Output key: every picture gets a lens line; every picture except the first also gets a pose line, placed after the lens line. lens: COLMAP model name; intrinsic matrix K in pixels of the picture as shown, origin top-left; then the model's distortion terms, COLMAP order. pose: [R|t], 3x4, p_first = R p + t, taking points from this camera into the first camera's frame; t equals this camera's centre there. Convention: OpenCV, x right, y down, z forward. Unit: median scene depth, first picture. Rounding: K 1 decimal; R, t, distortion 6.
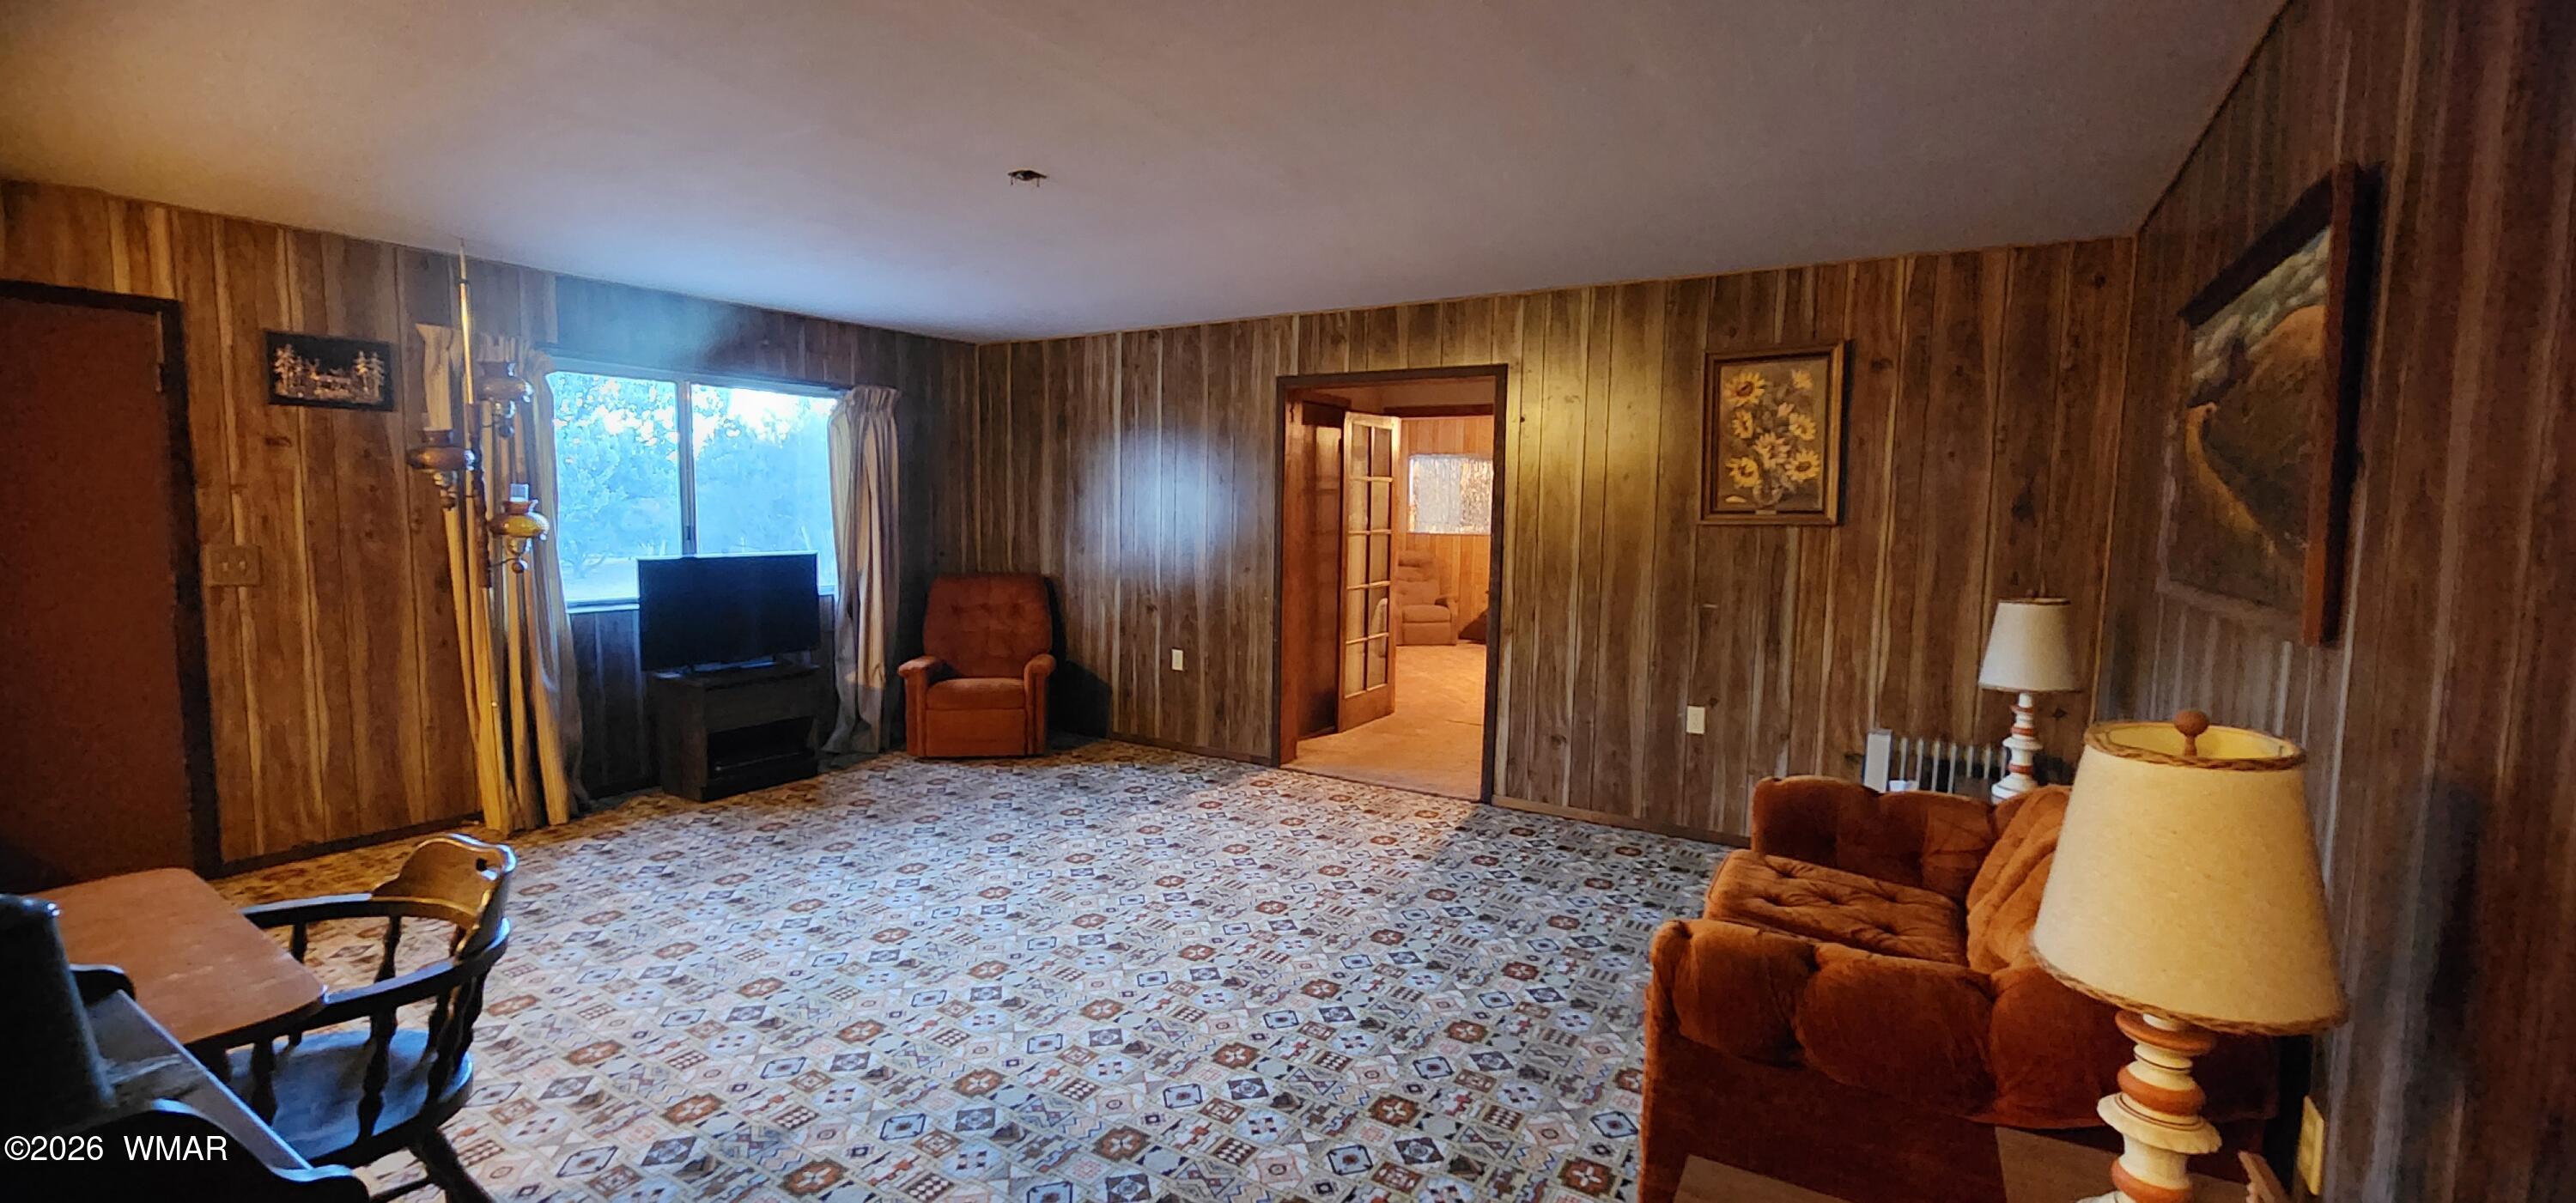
lens RADIAL K [[1065.2, 0, 1284.5], [0, 1065.2, 595.0], [0, 0, 1]] dist [0.002349, 0.000004]
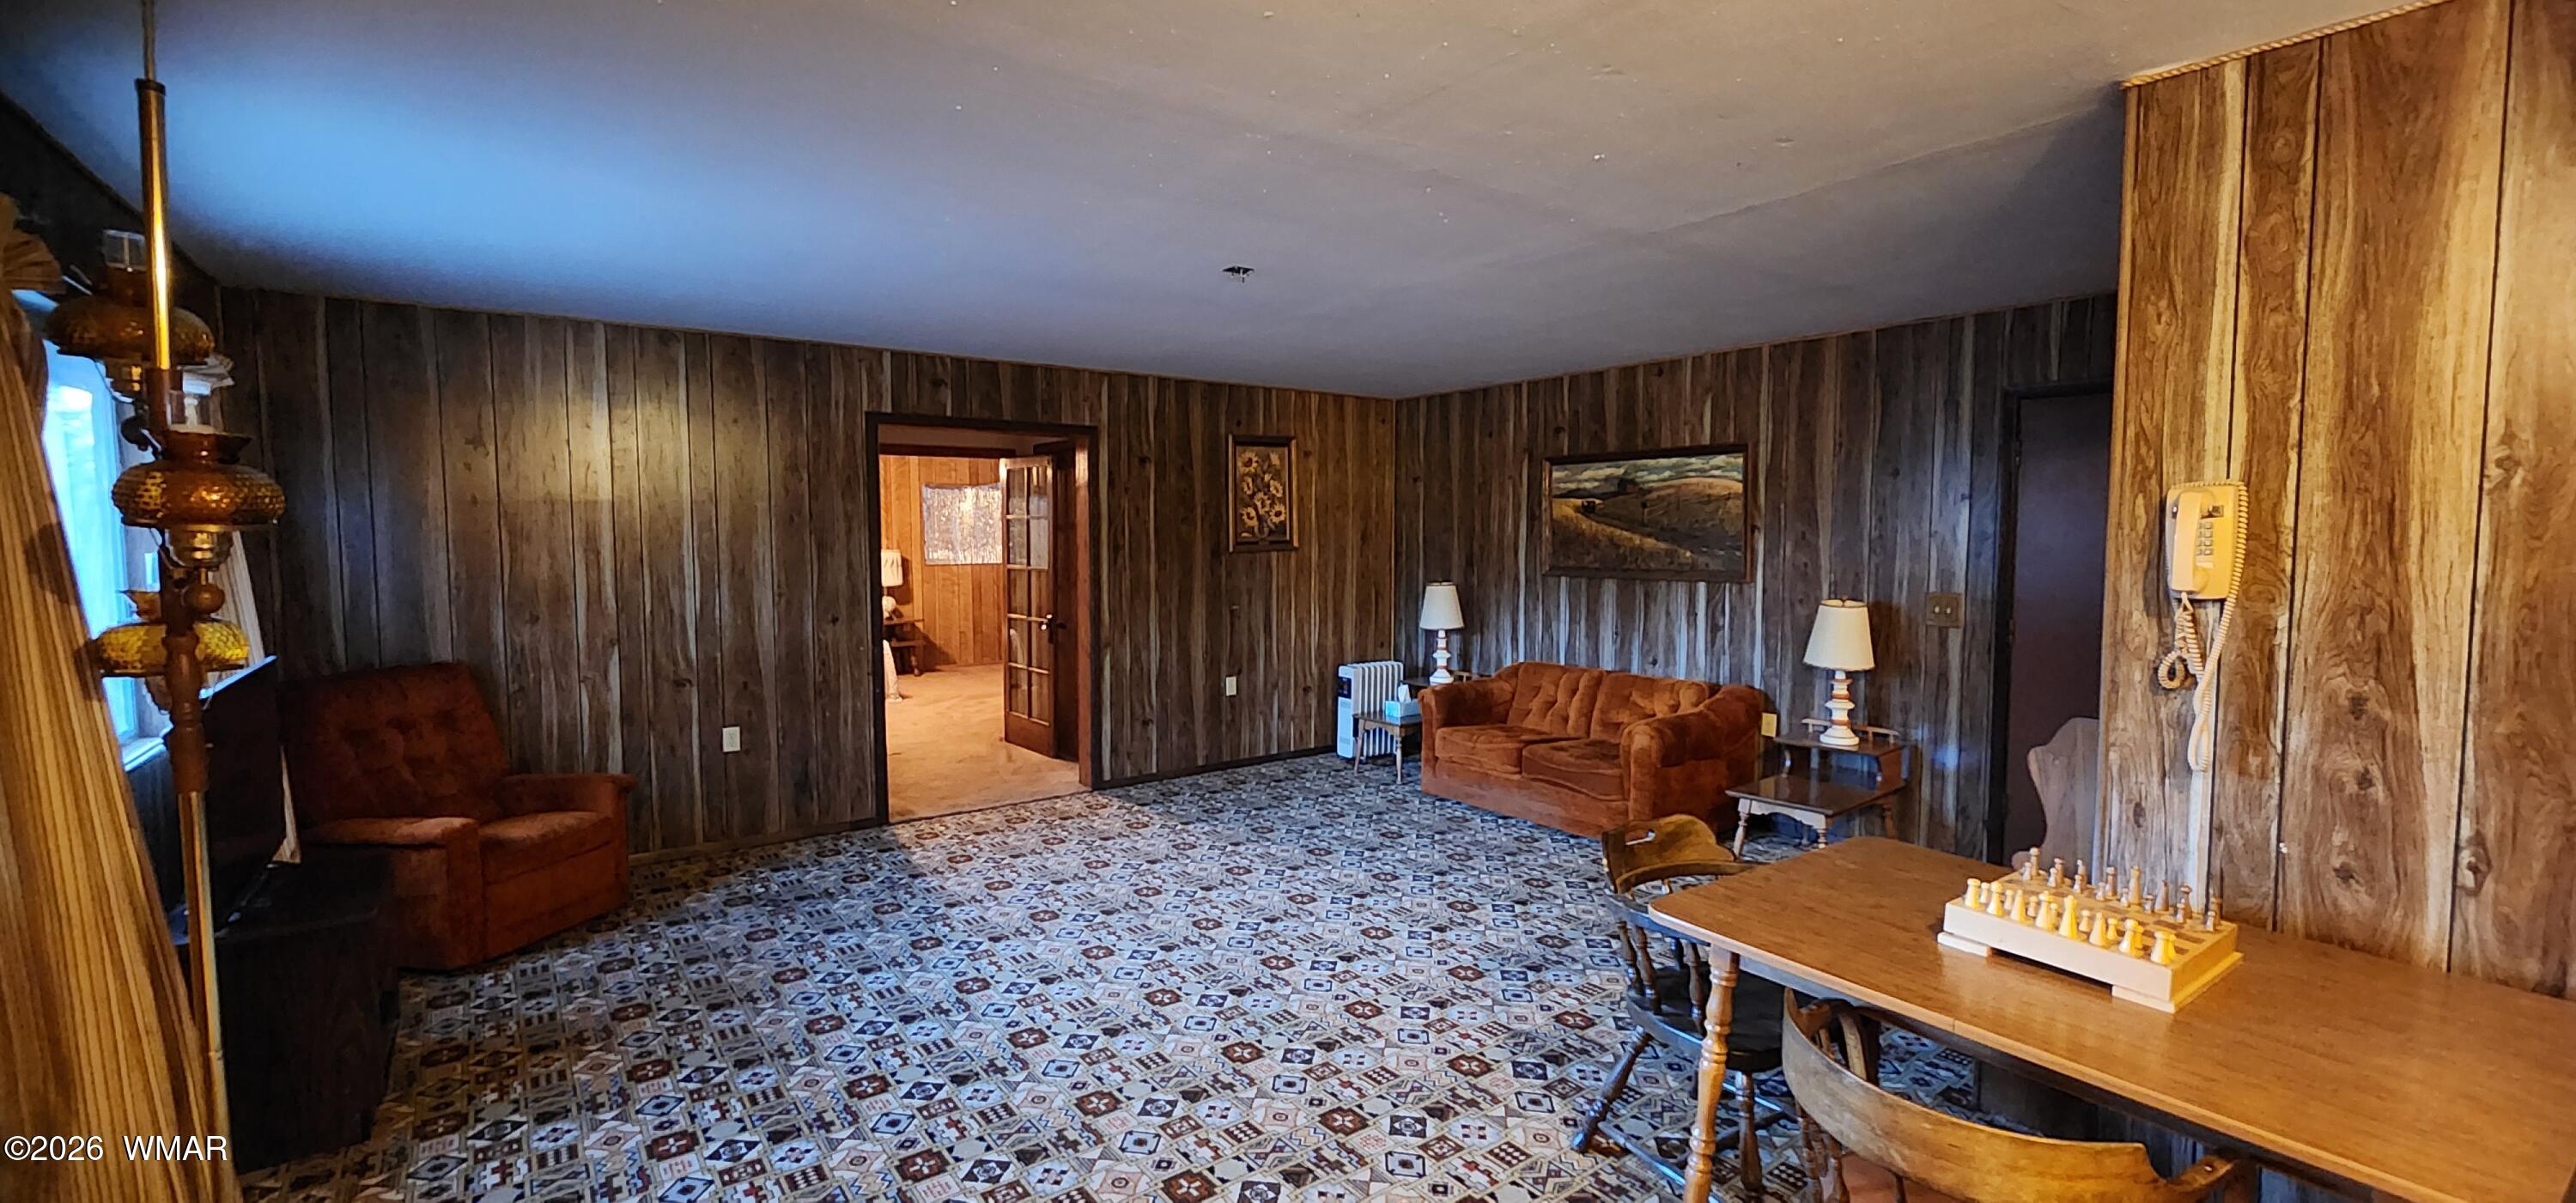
lens RADIAL K [[1065.2, 0, 1284.5], [0, 1065.2, 595.0], [0, 0, 1]] dist [0.002349, 0.000004]
pose [[0.358397, -0.071554, 0.930823, -0.955413], [0.088333, 0.995184, 0.042490, -0.063522], [-0.929381, 0.066994, 0.362992, 0.405580]]
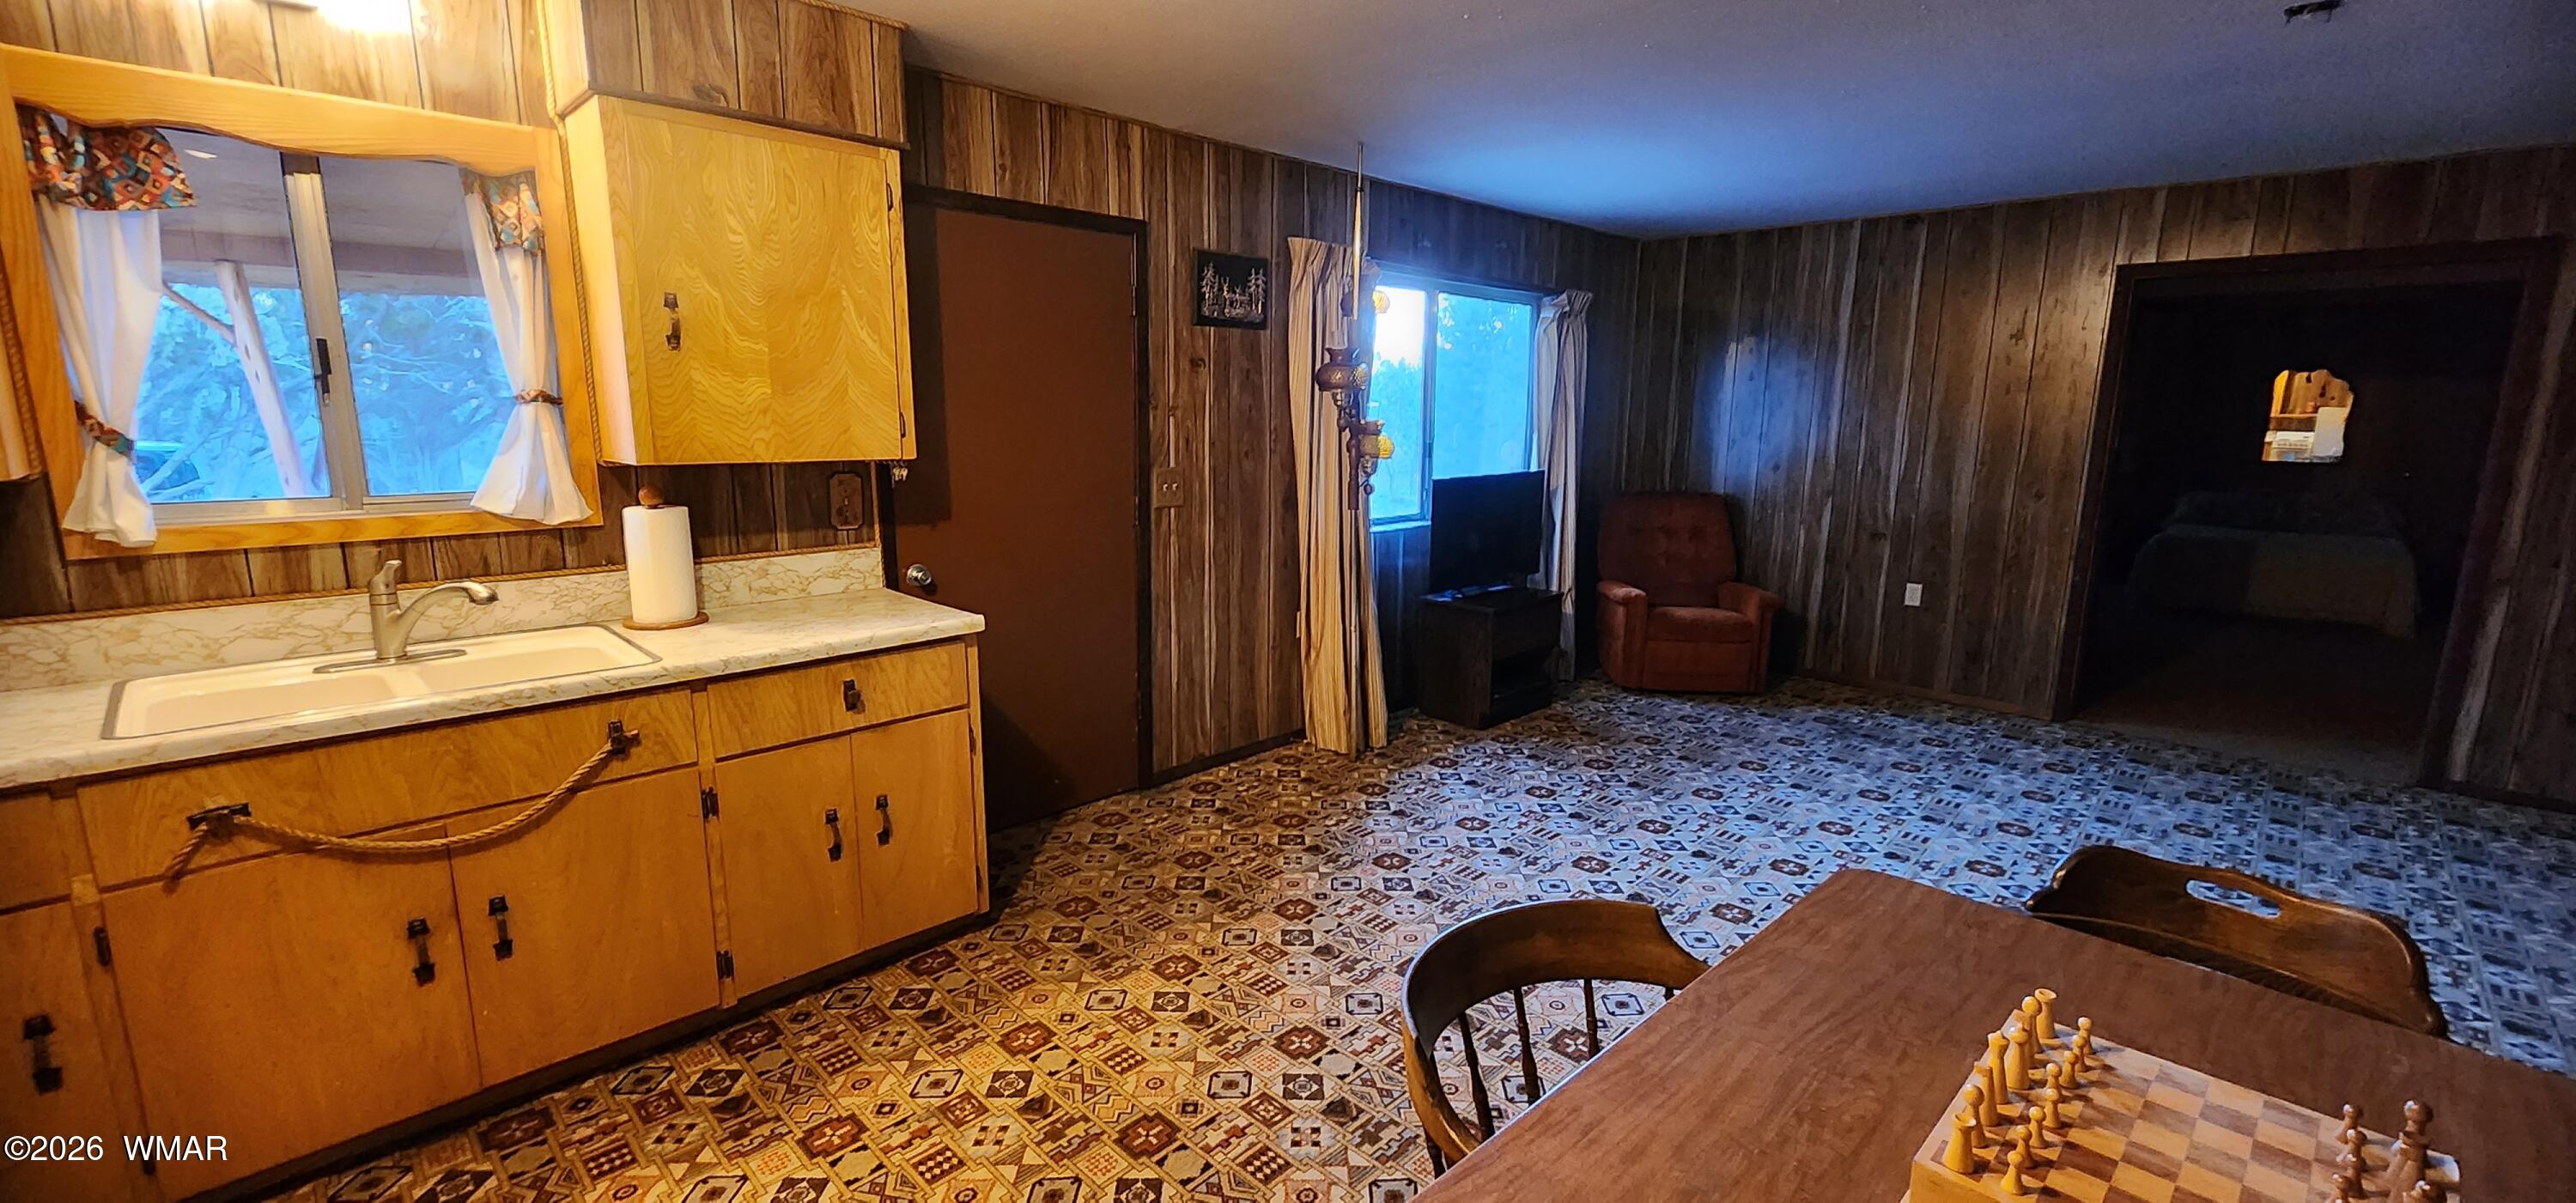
lens RADIAL K [[1065.2, 0, 1284.5], [0, 1065.2, 595.0], [0, 0, 1]] dist [0.002349, 0.000004]
pose [[0.977057, 0.036075, -0.209902, -0.581008], [-0.016121, 0.995250, 0.096009, -0.021675], [0.212369, -0.090423, 0.972997, 0.023916]]
